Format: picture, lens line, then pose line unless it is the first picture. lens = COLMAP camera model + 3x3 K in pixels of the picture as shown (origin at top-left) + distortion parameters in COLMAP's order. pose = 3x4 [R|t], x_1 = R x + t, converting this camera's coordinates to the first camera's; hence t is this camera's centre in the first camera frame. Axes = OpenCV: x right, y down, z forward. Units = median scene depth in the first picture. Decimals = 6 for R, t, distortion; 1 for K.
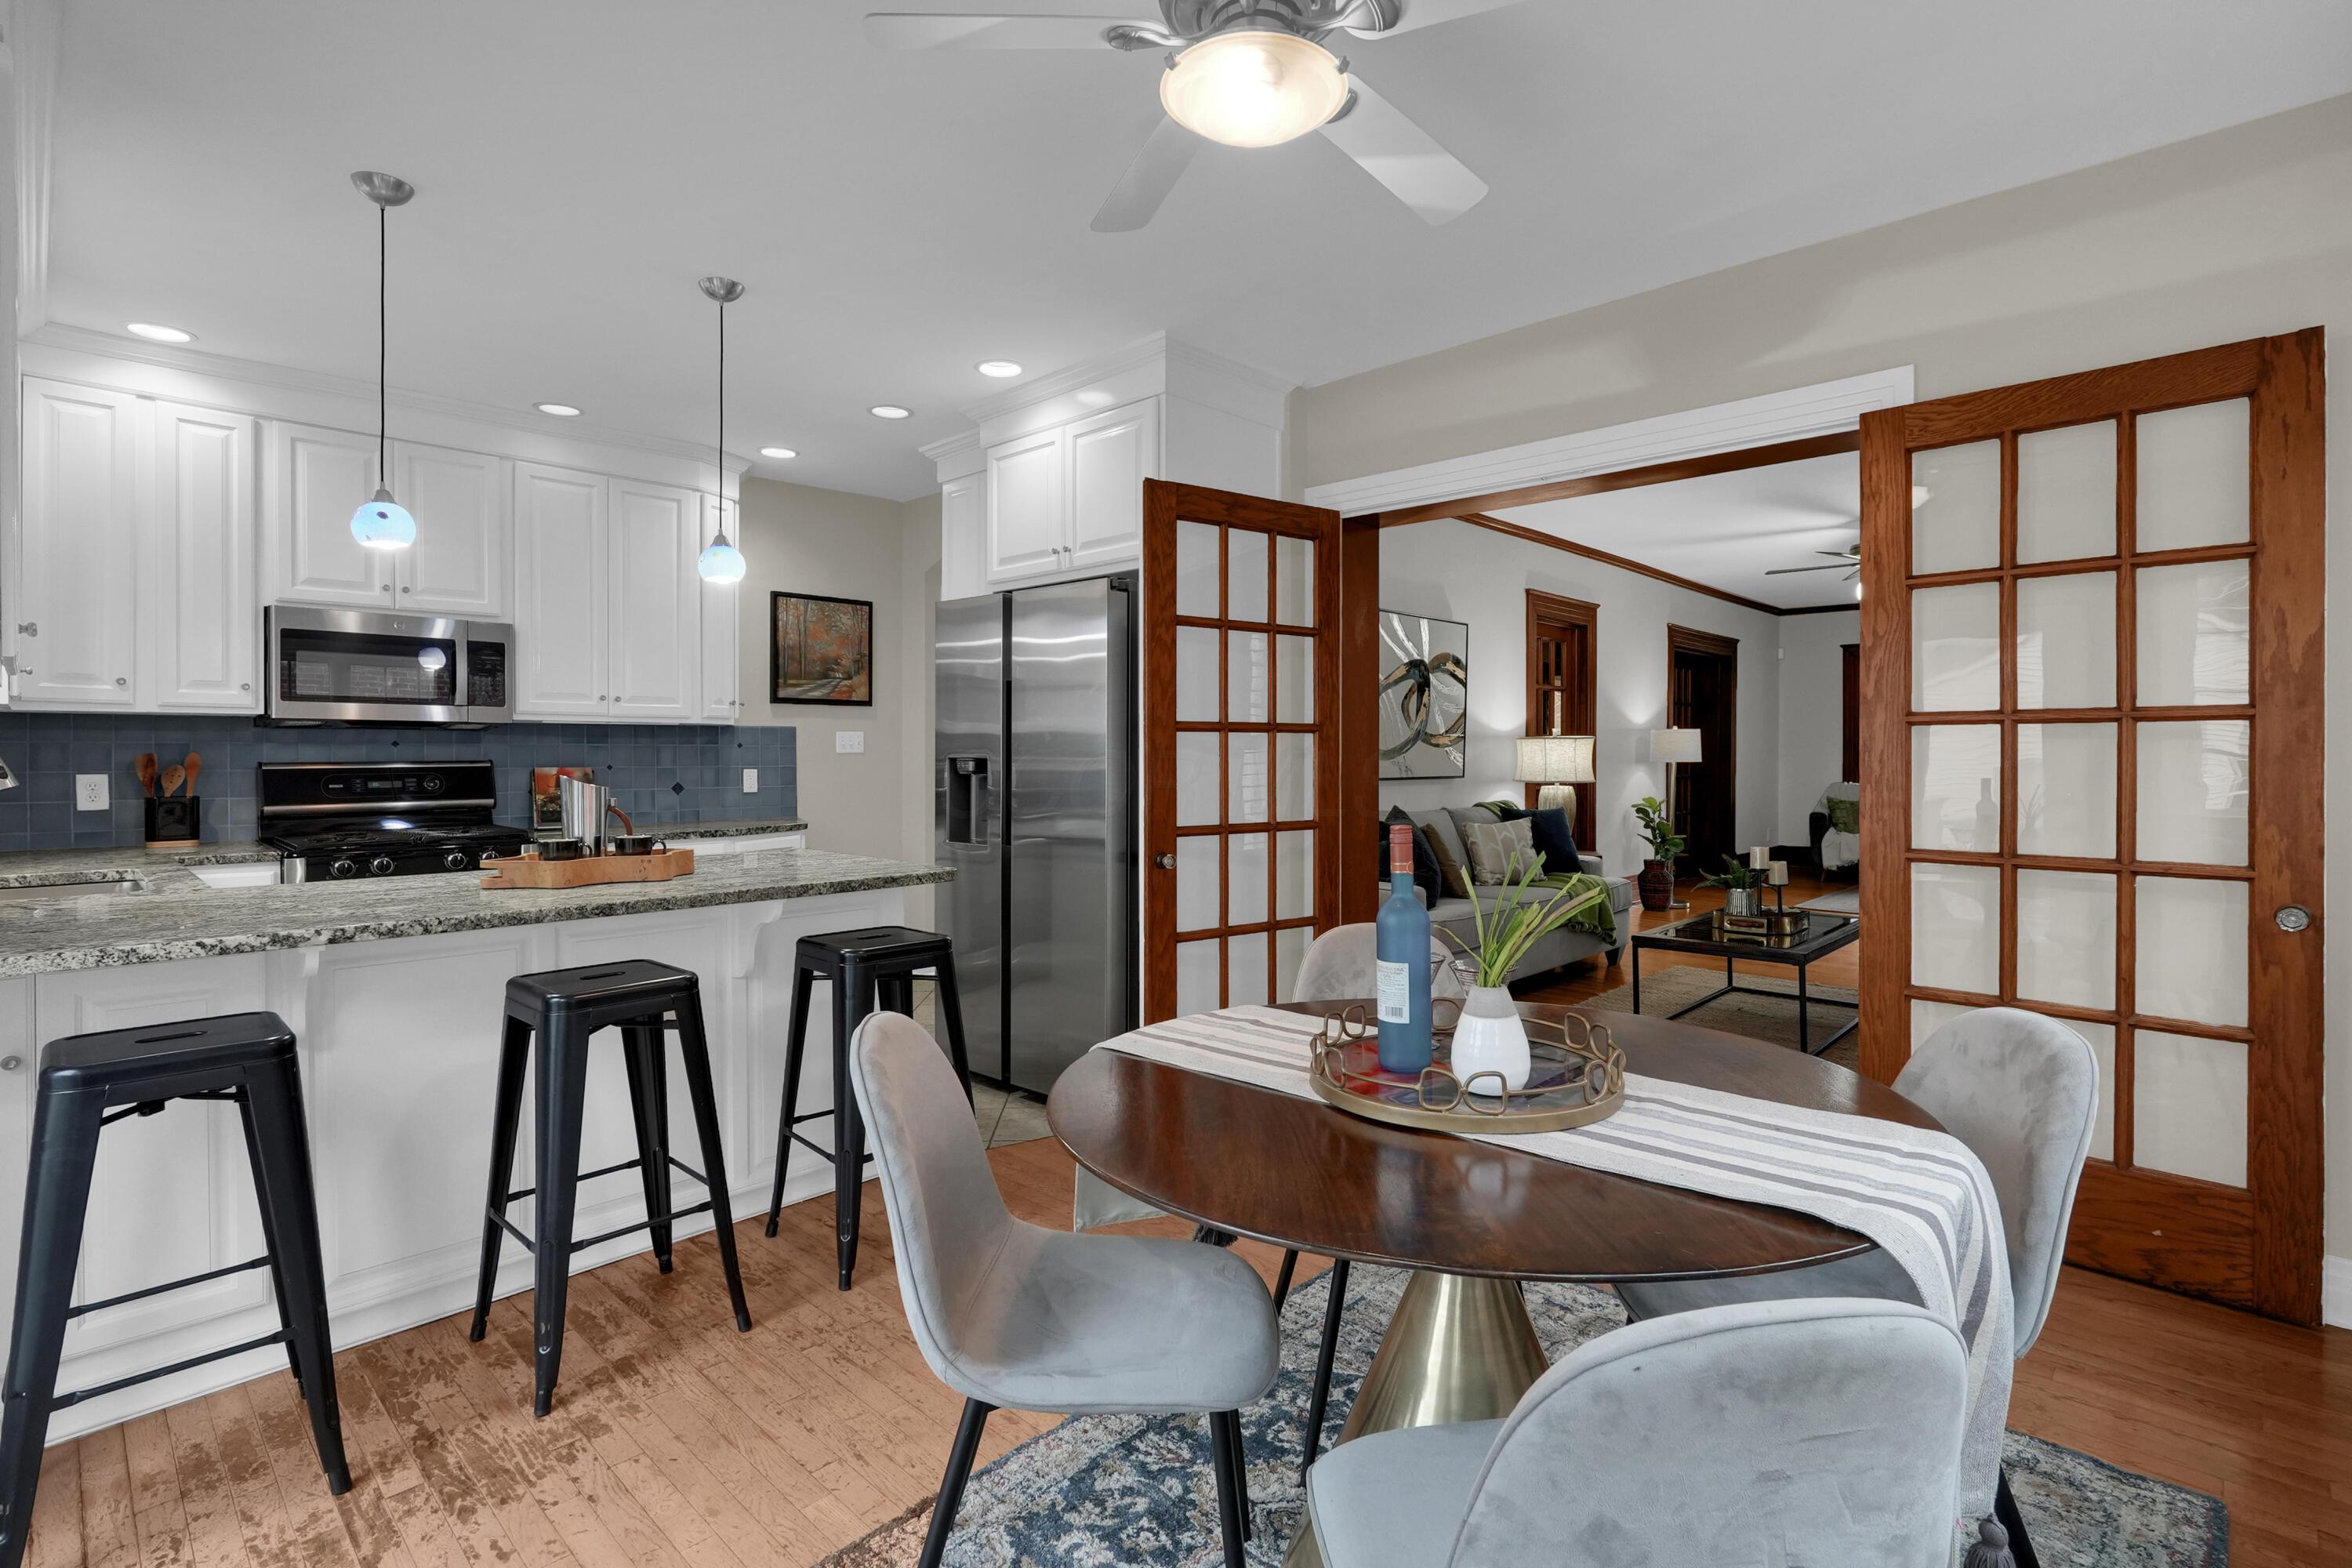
lens RADIAL K [[1097.8, 0, 1152.5], [0, 1097.8, 756.8], [0, 0, 1]] dist [-0.020184, 0.008147]
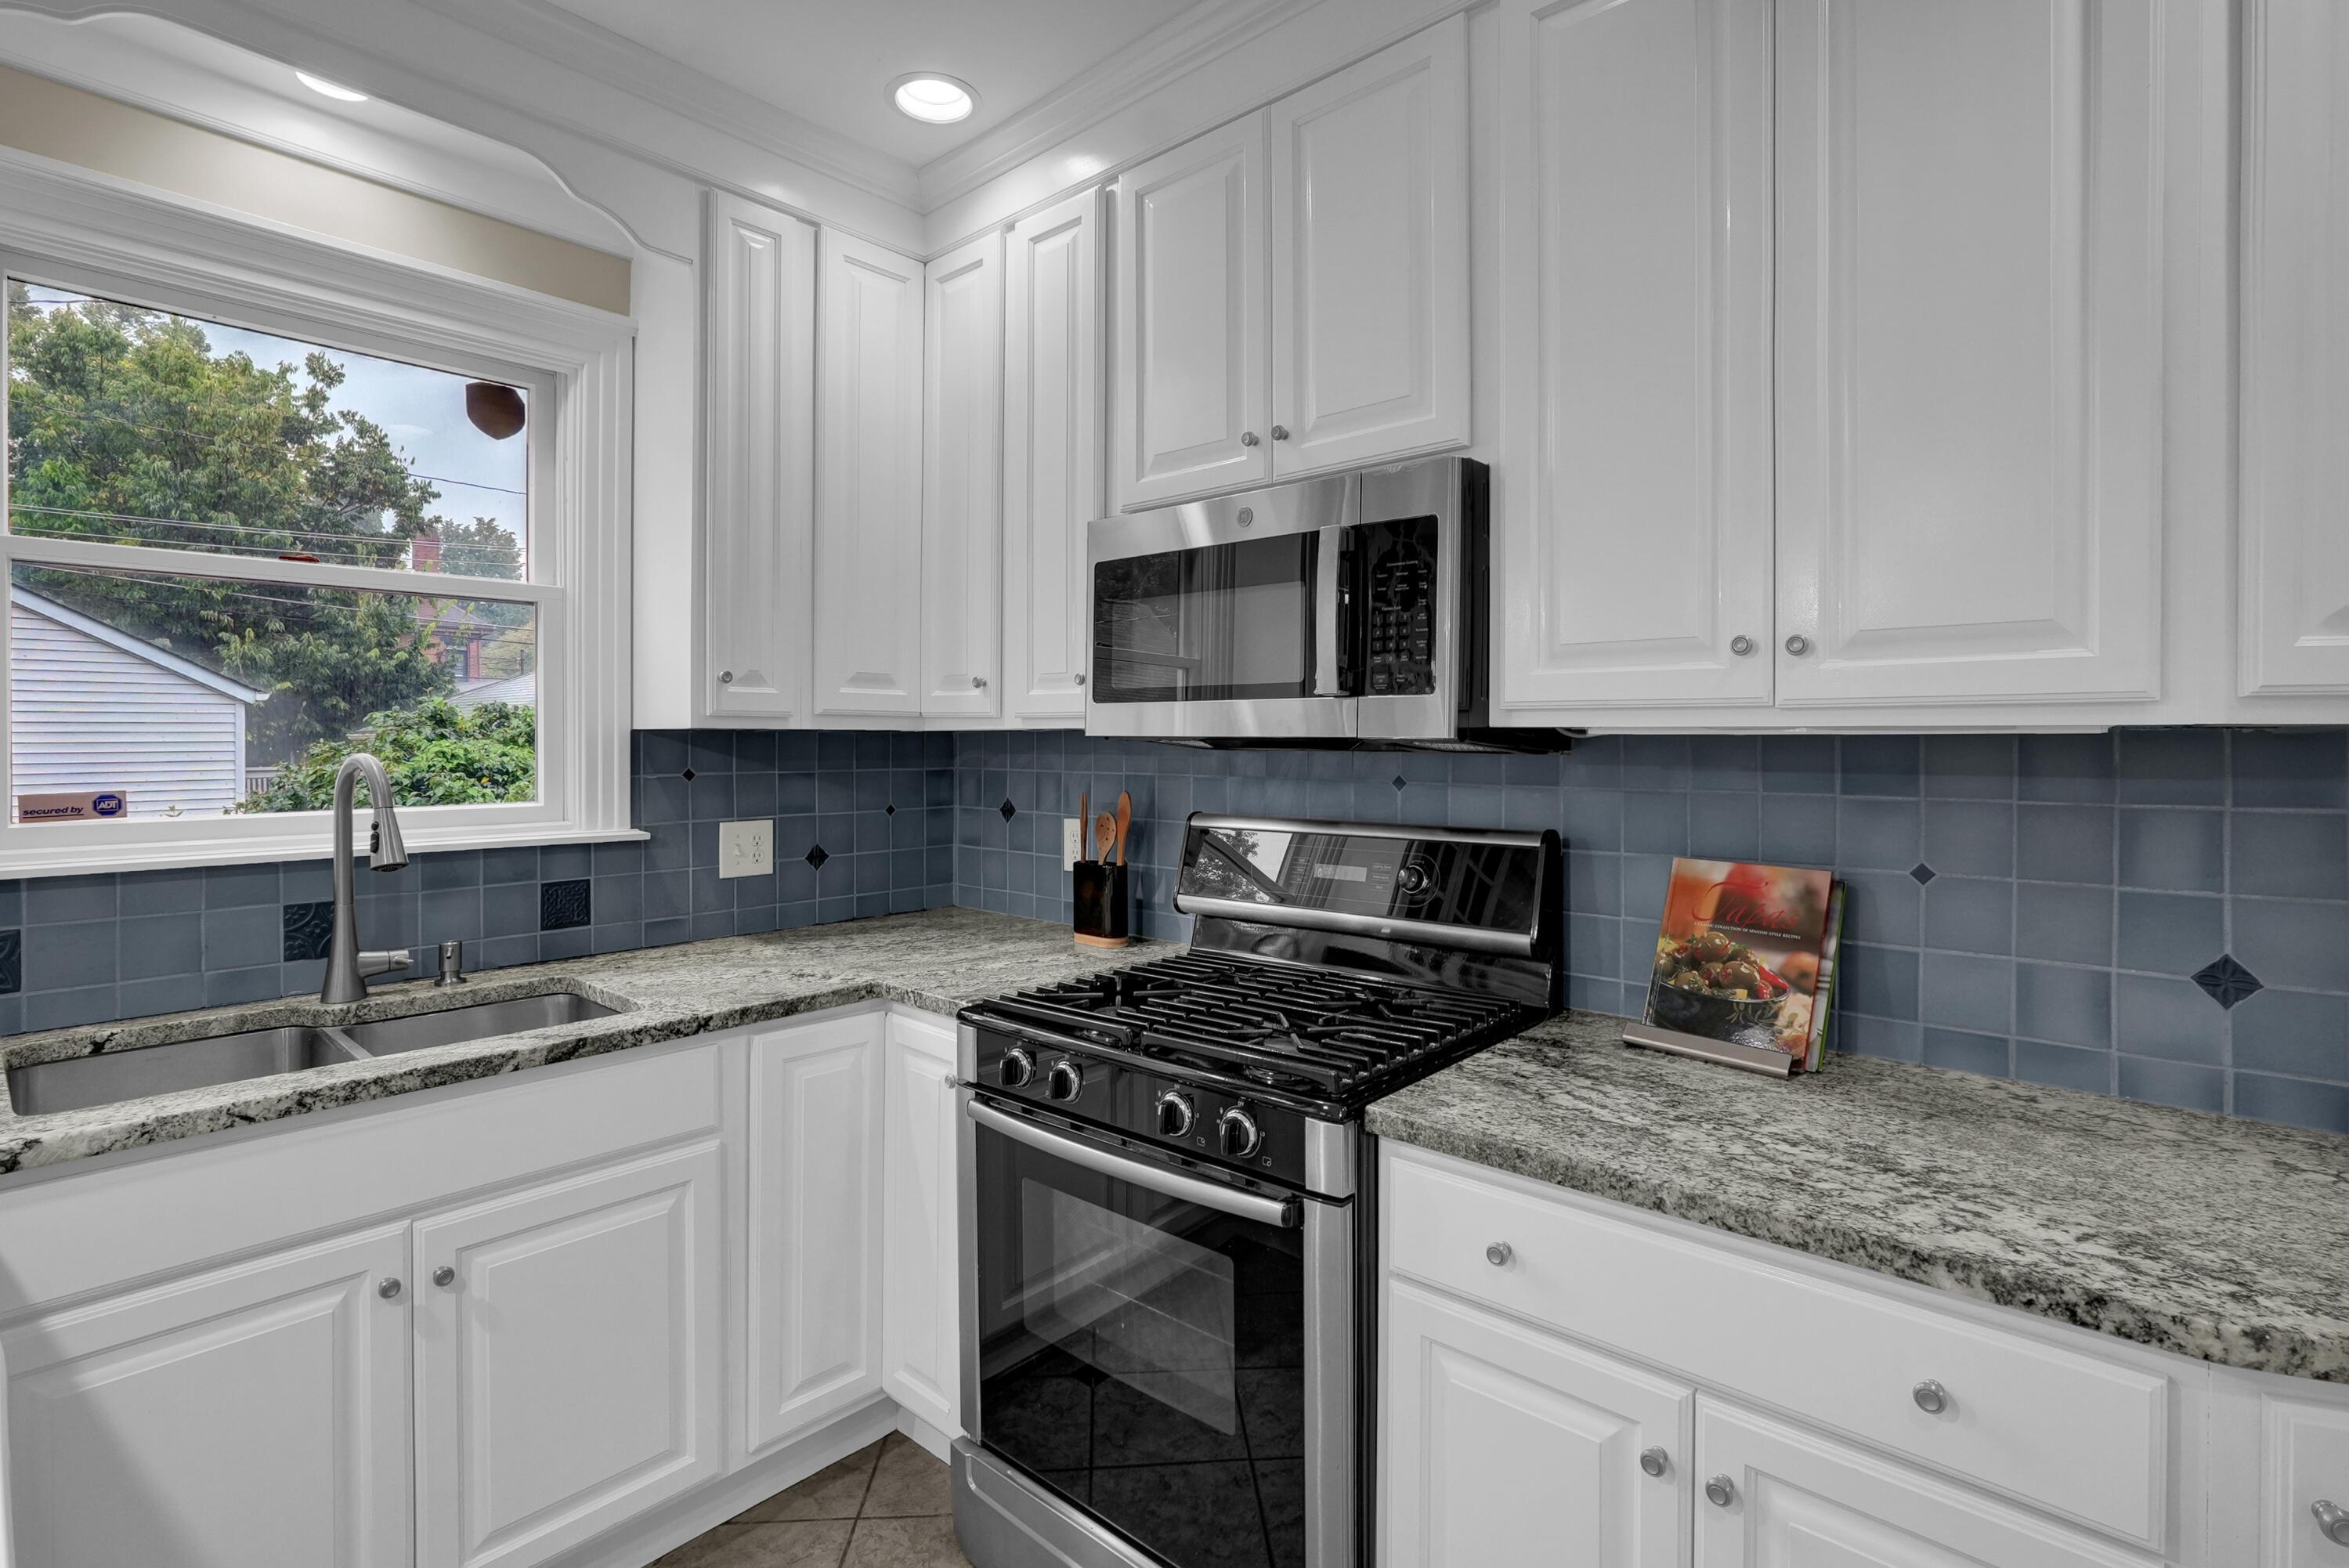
lens RADIAL K [[1096.3, 0, 1211.4], [0, 1096.3, 753.5], [0, 0, 1]] dist [-0.020184, 0.008147]
pose [[0.058339, 0.012812, -0.998215, -0.243711], [-0.006540, 0.999901, 0.012451, -0.030631], [0.998275, 0.005802, 0.058417, 0.919590]]
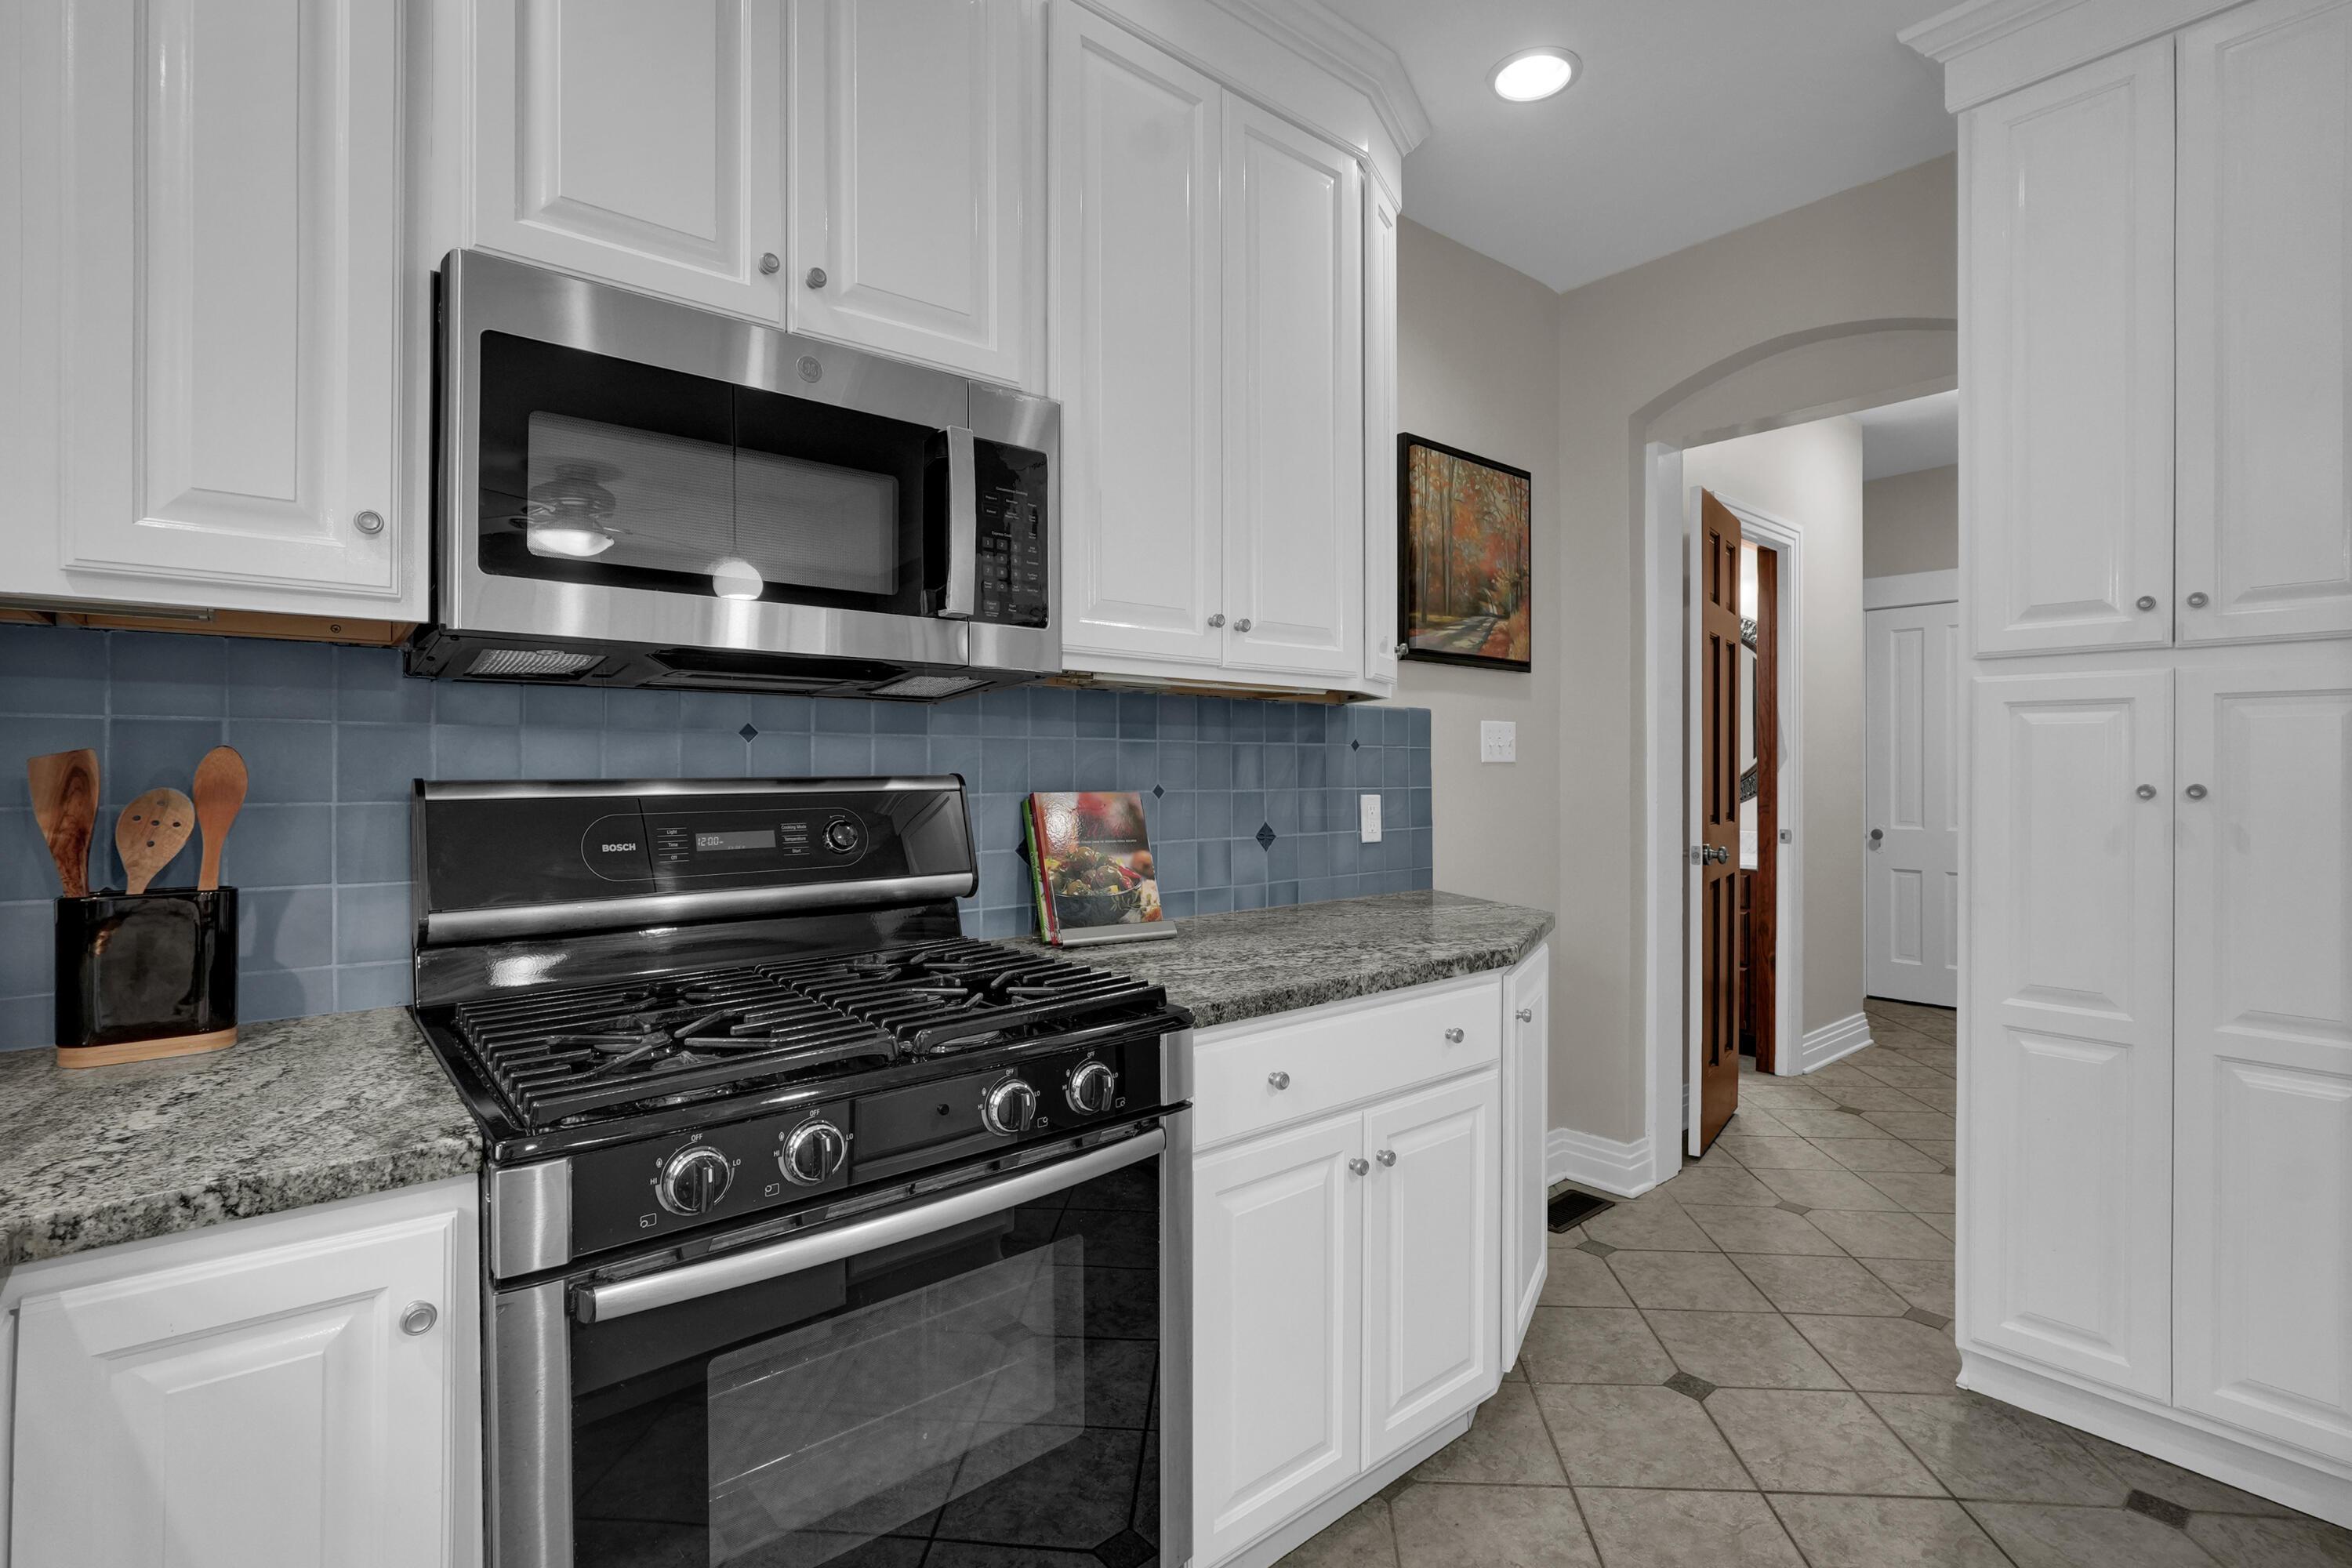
lens RADIAL K [[1097.8, 0, 1157.1], [0, 1097.8, 767.9], [0, 0, 1]] dist [-0.020184, 0.008147]
pose [[0.993743, 0.000774, -0.111685, -0.523075], [-0.001362, 0.999986, -0.005186, 0.002747], [0.111679, 0.005306, 0.993730, 0.648944]]
